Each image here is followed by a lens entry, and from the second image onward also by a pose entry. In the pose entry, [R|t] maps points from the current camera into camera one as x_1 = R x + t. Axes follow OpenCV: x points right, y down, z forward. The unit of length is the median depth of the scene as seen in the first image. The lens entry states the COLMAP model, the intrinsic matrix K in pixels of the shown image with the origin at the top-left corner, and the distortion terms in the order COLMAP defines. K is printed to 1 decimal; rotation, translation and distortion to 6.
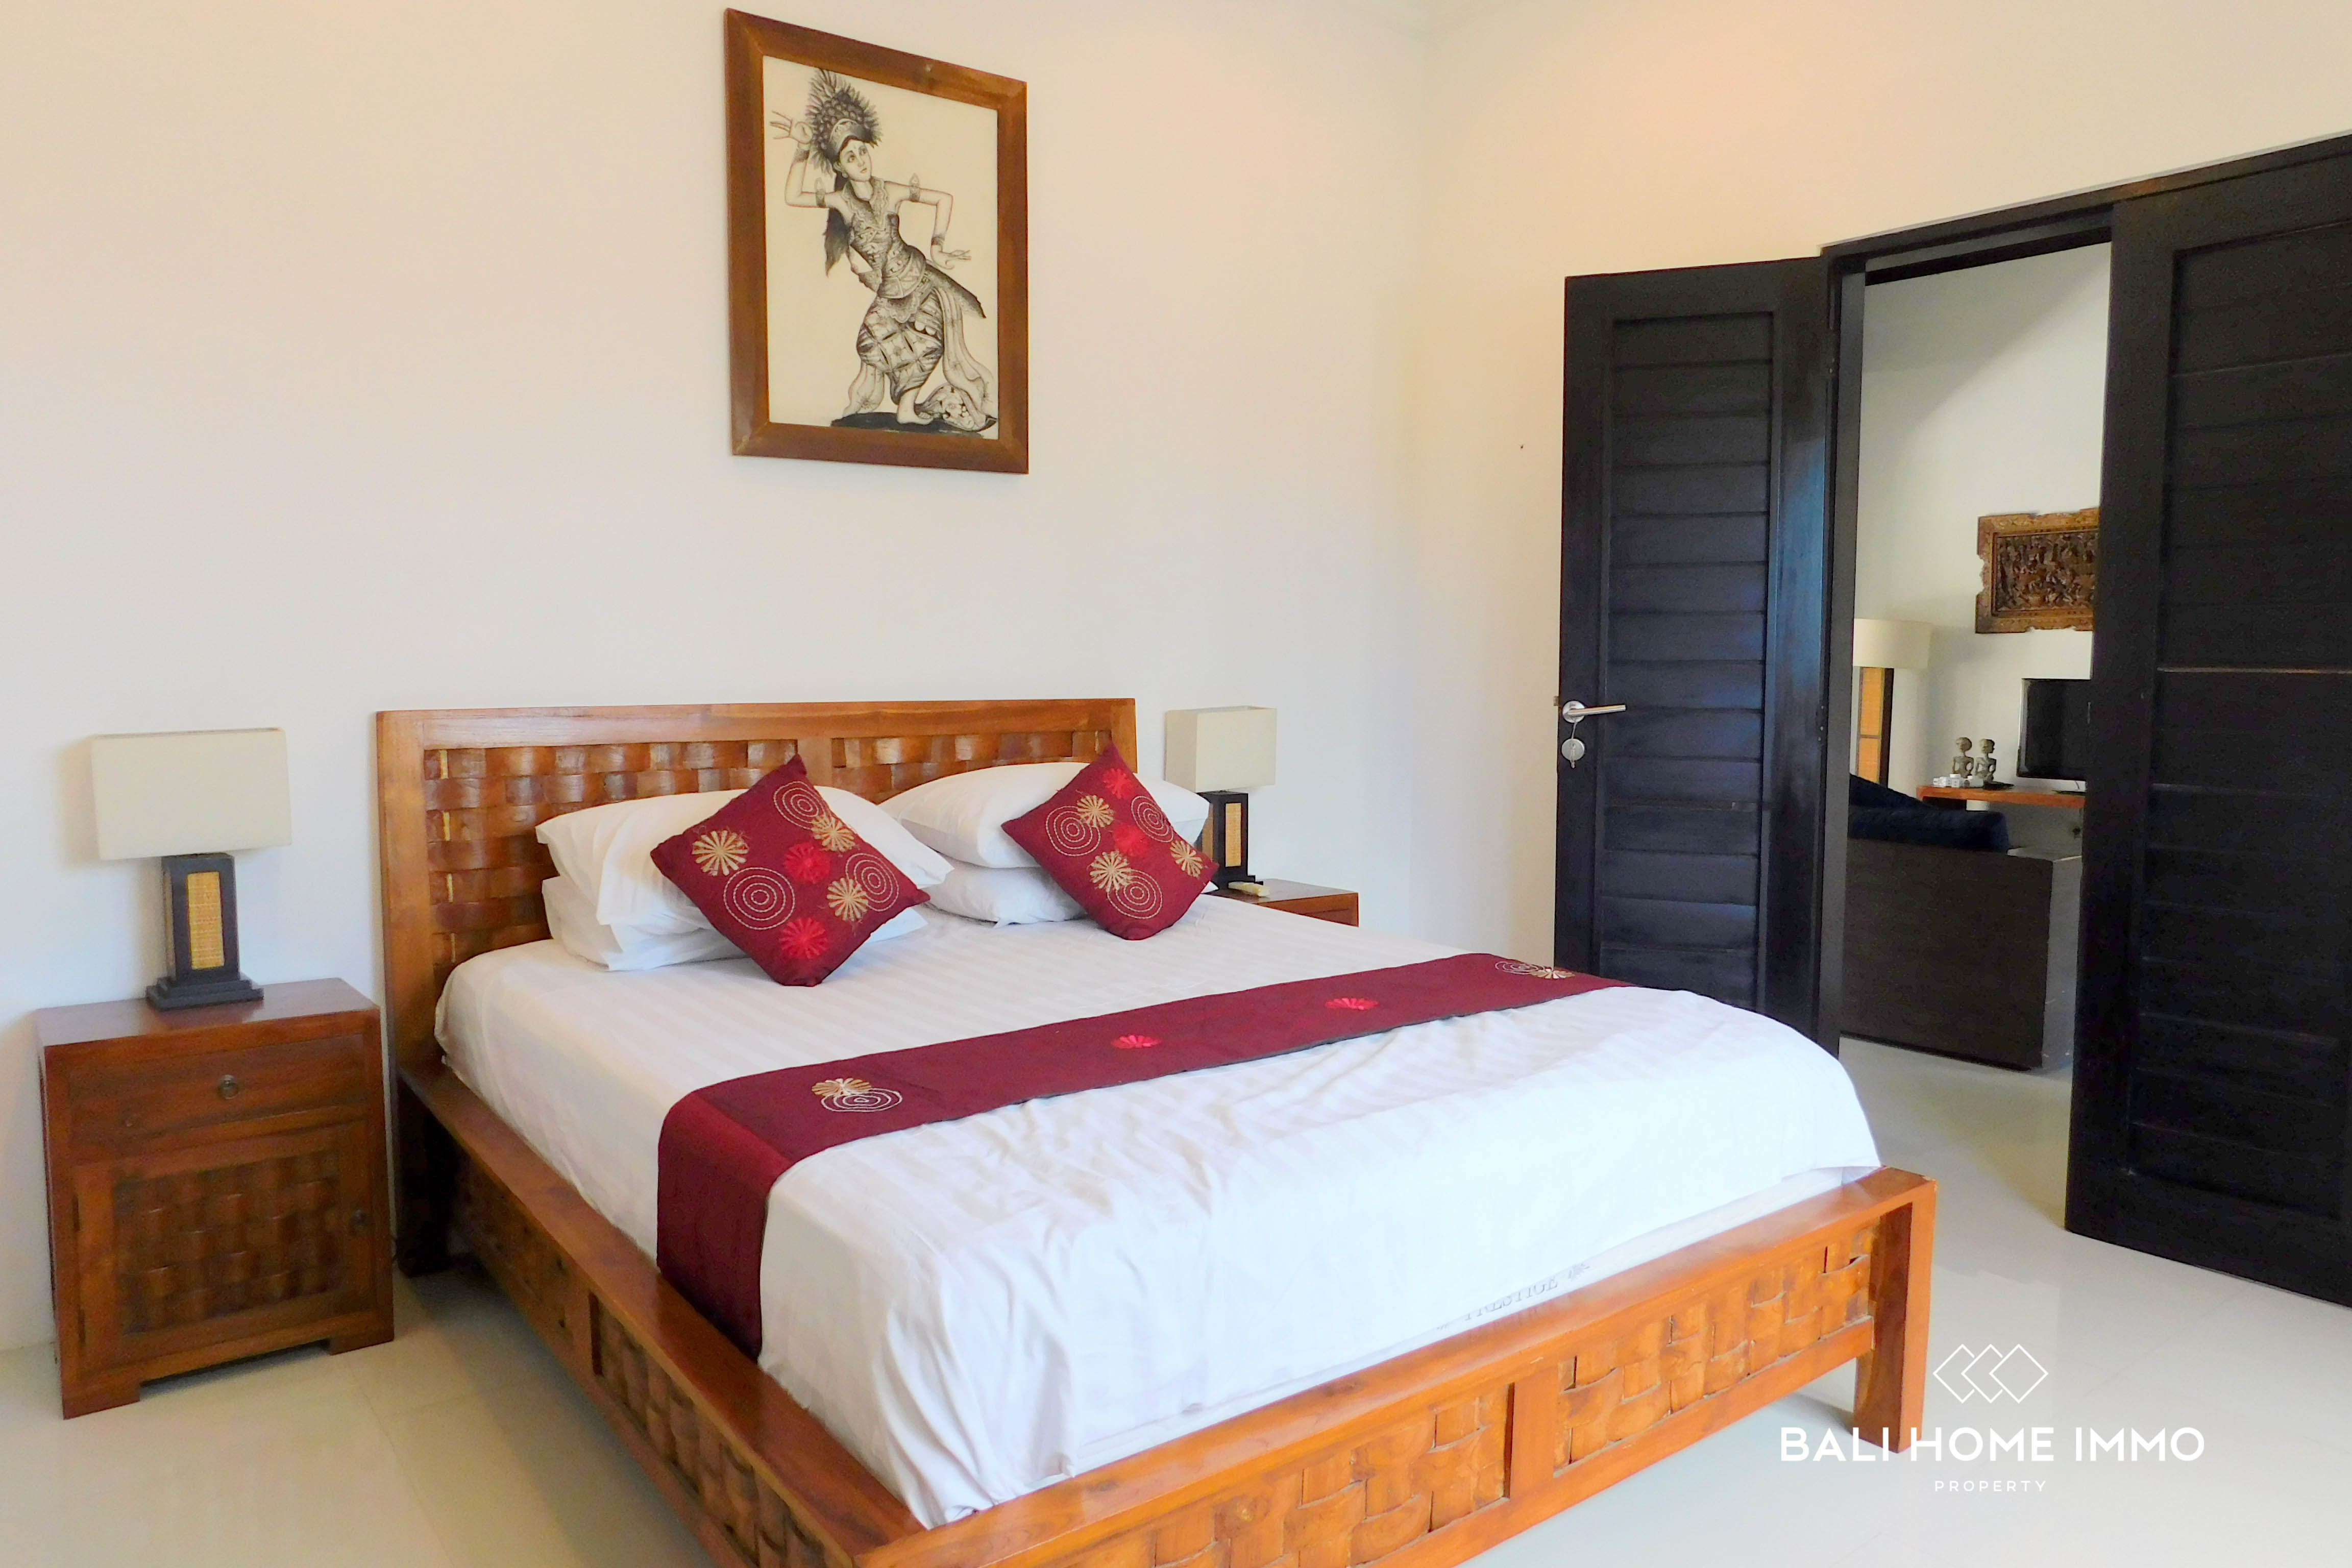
lens RADIAL K [[1583.5, 0, 1150.8], [0, 1583.5, 772.2], [0, 0, 1]] dist [-0.041739, 0.003631]
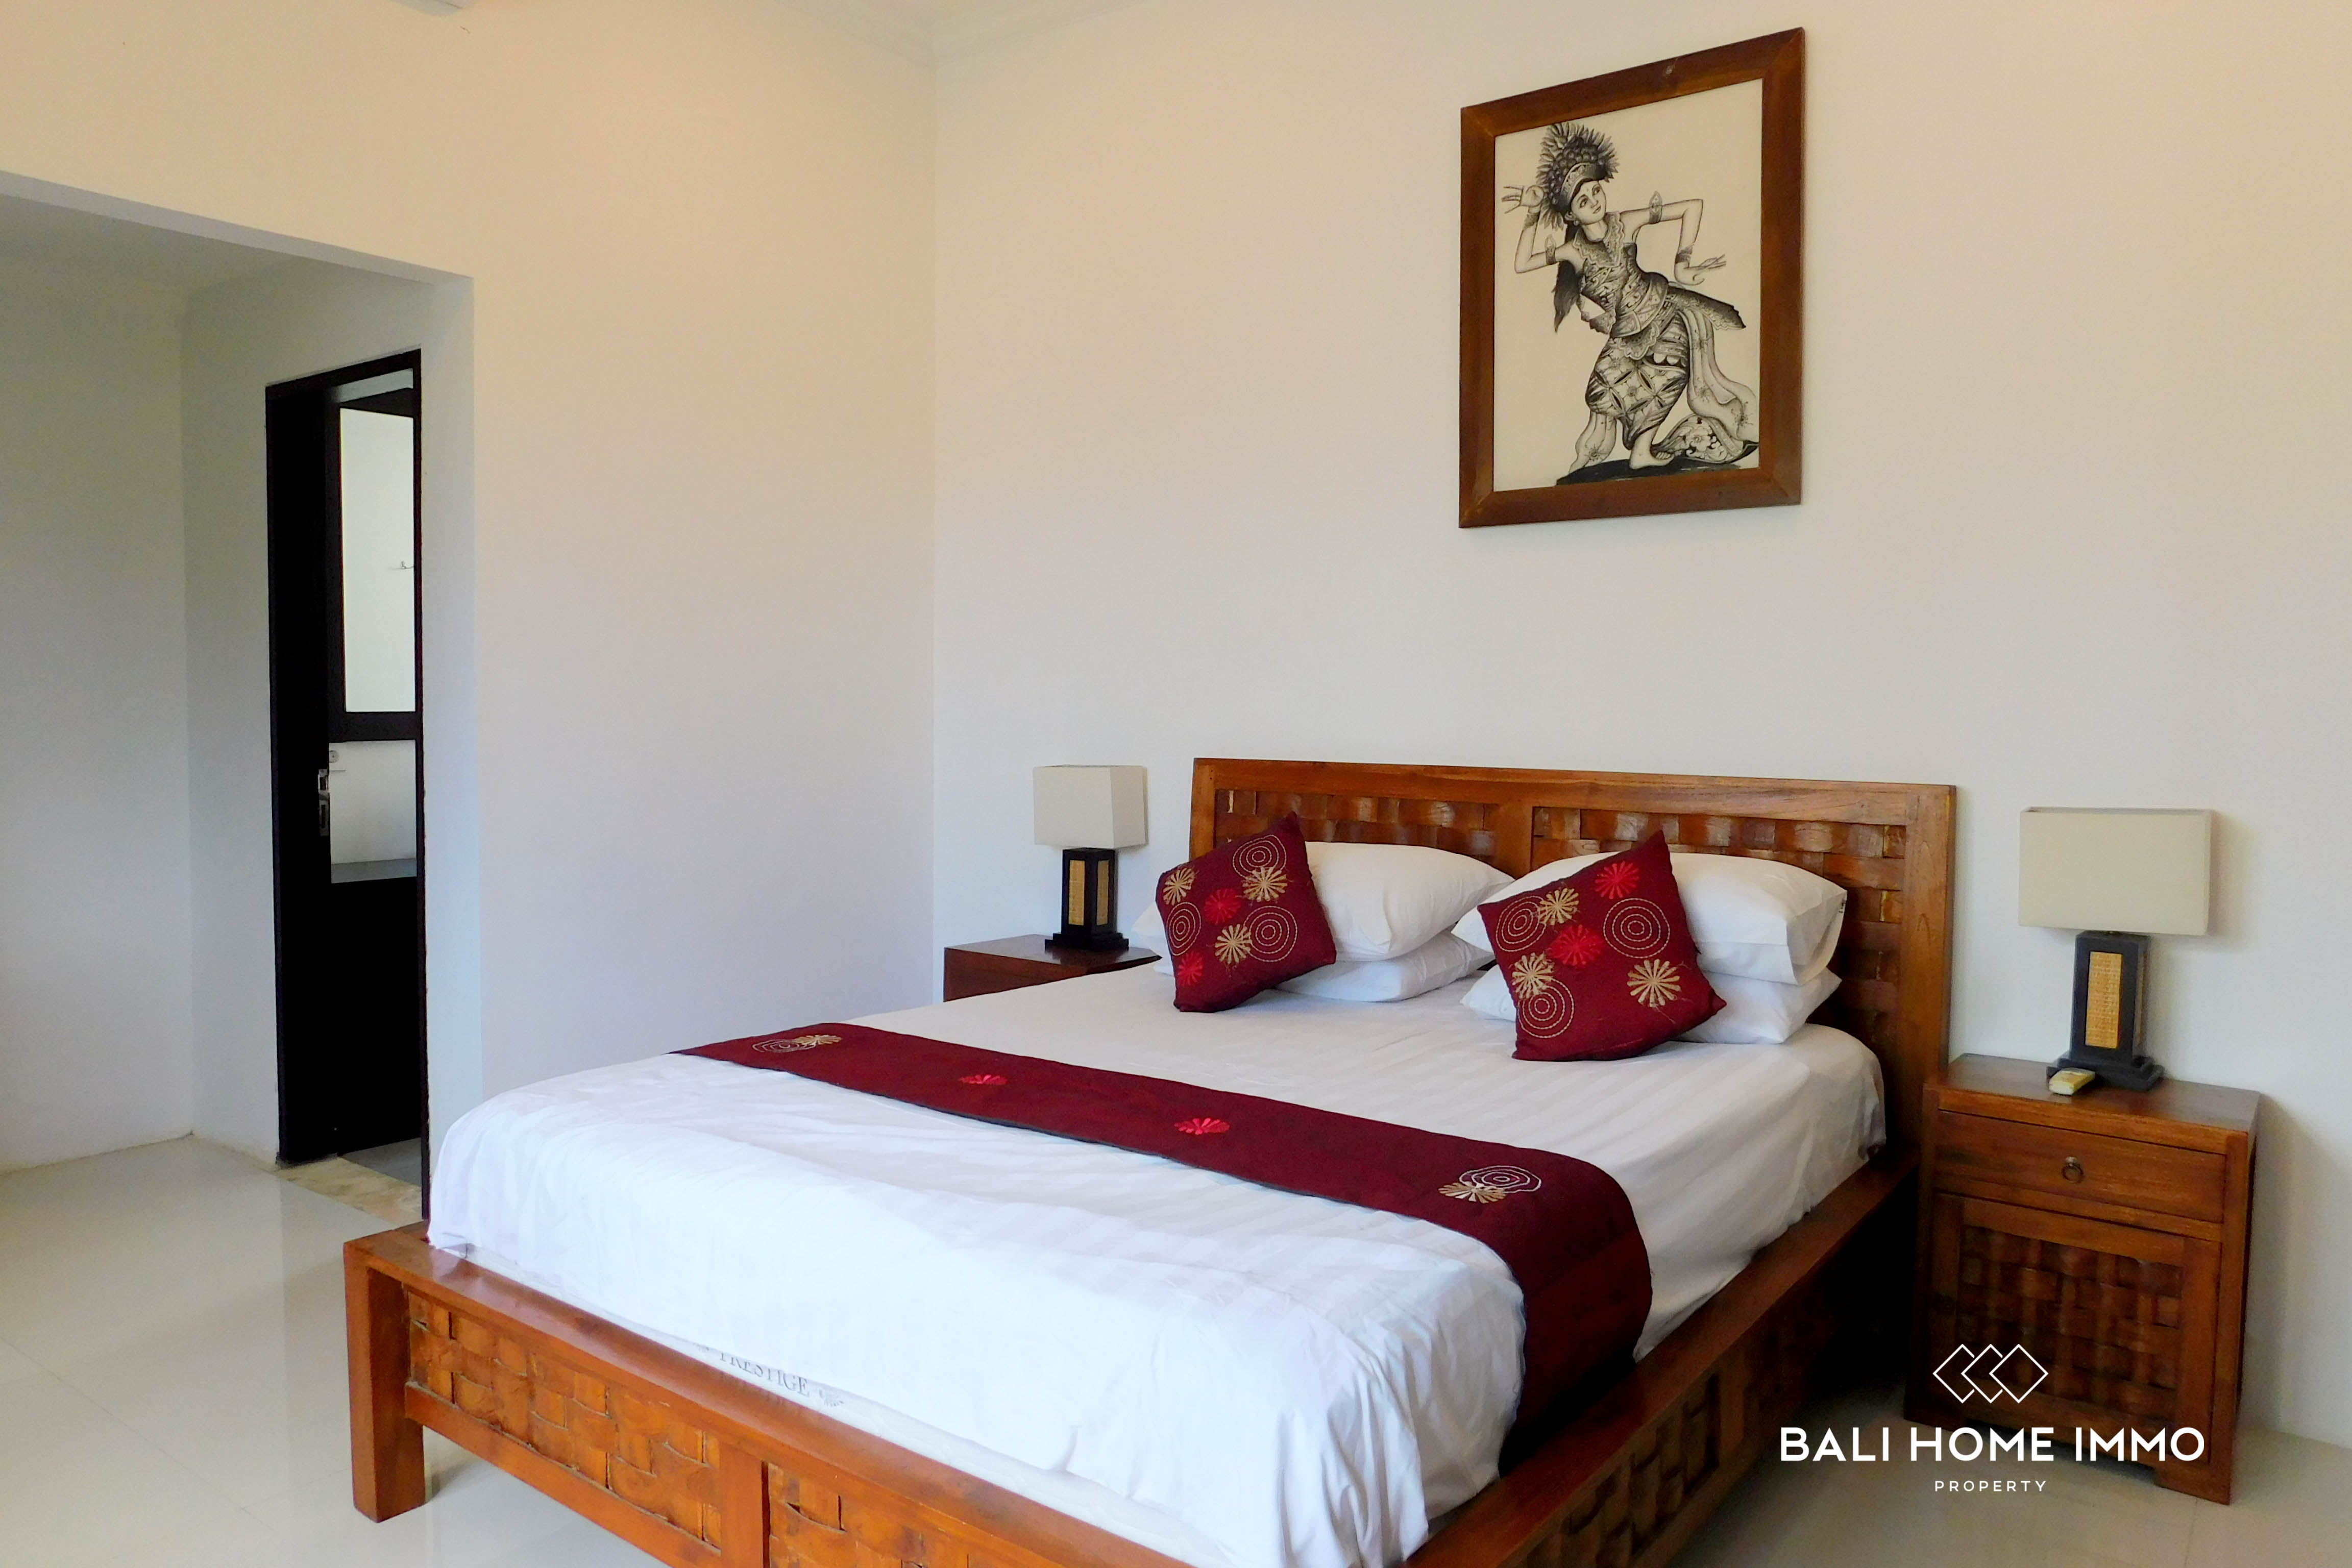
lens RADIAL K [[1590.3, 0, 1172.5], [0, 1590.3, 779.0], [0, 0, 1]] dist [-0.064365, 0.052964]
pose [[0.275739, 0.045435, -0.960158, 0.660429], [-0.080613, 0.996456, 0.024002, -0.043211], [0.957846, 0.070783, 0.278425, 0.507573]]
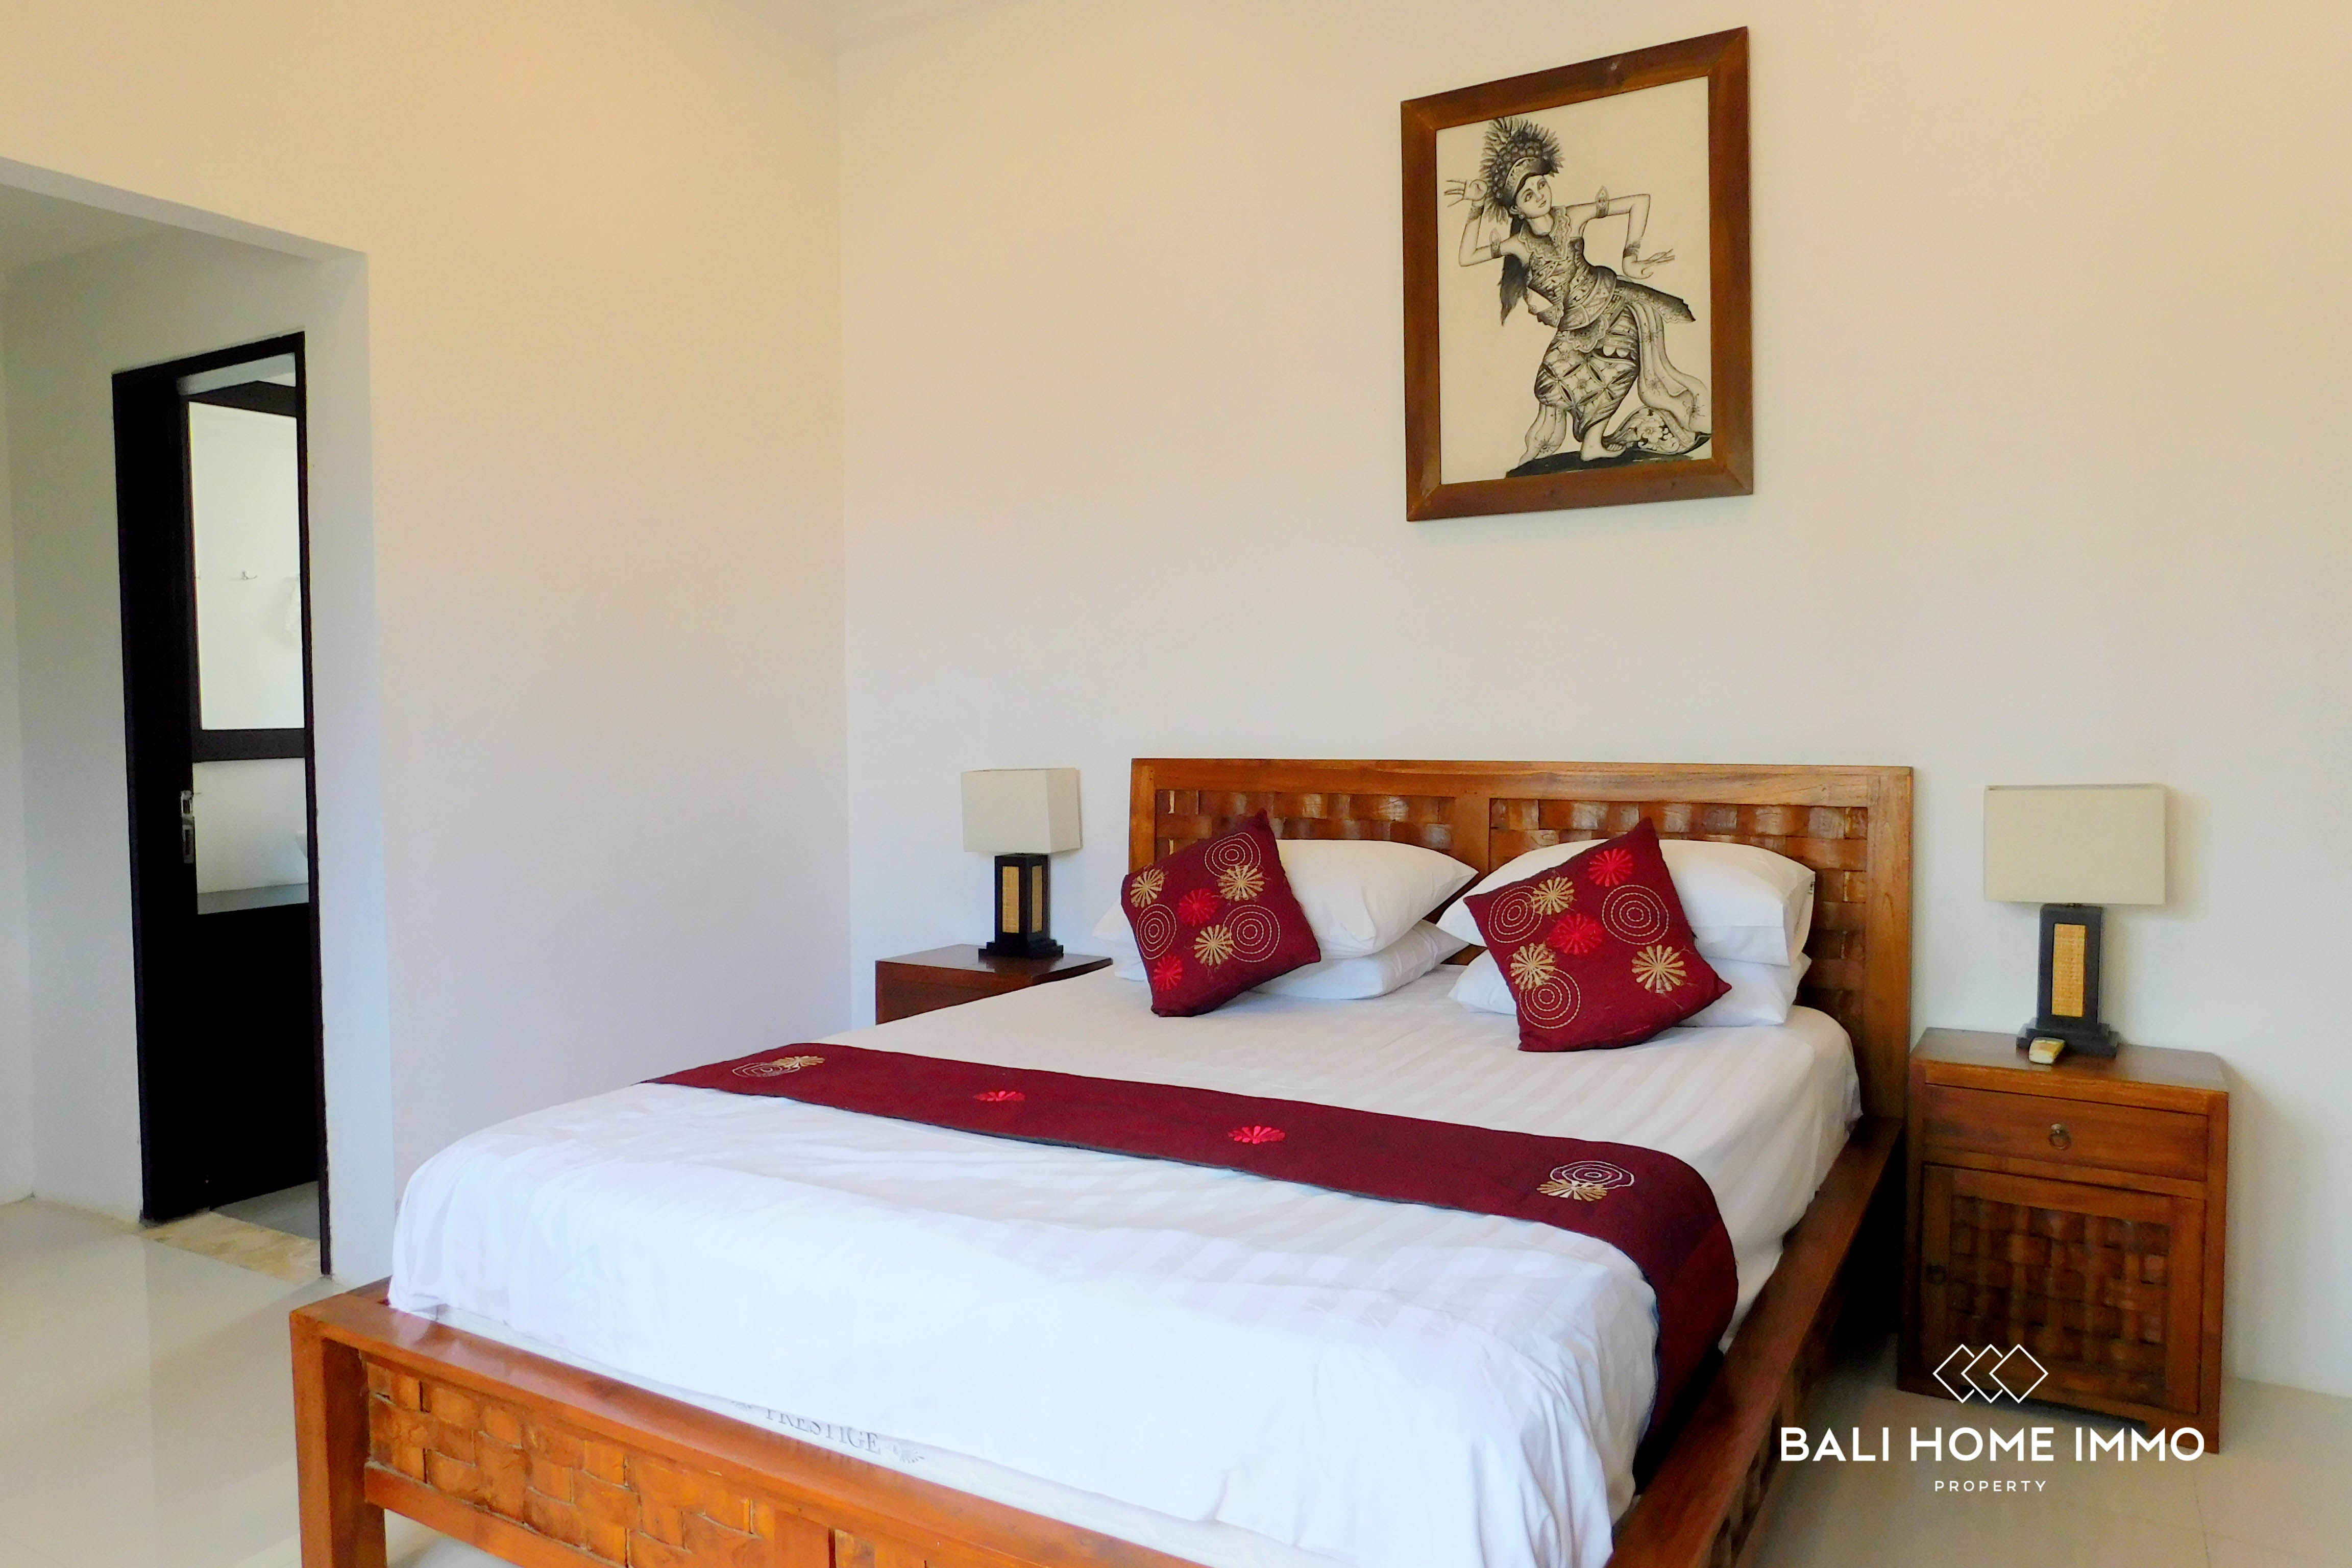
lens RADIAL K [[1556.2, 0, 1173.9], [0, 1556.2, 779.3], [0, 0, 1]] dist [-0.063015, 0.052374]
pose [[0.385091, 0.032490, -0.922307, 0.593295], [-0.060391, 0.998125, 0.009945, -0.030516], [0.920901, 0.051870, 0.386331, 0.444688]]
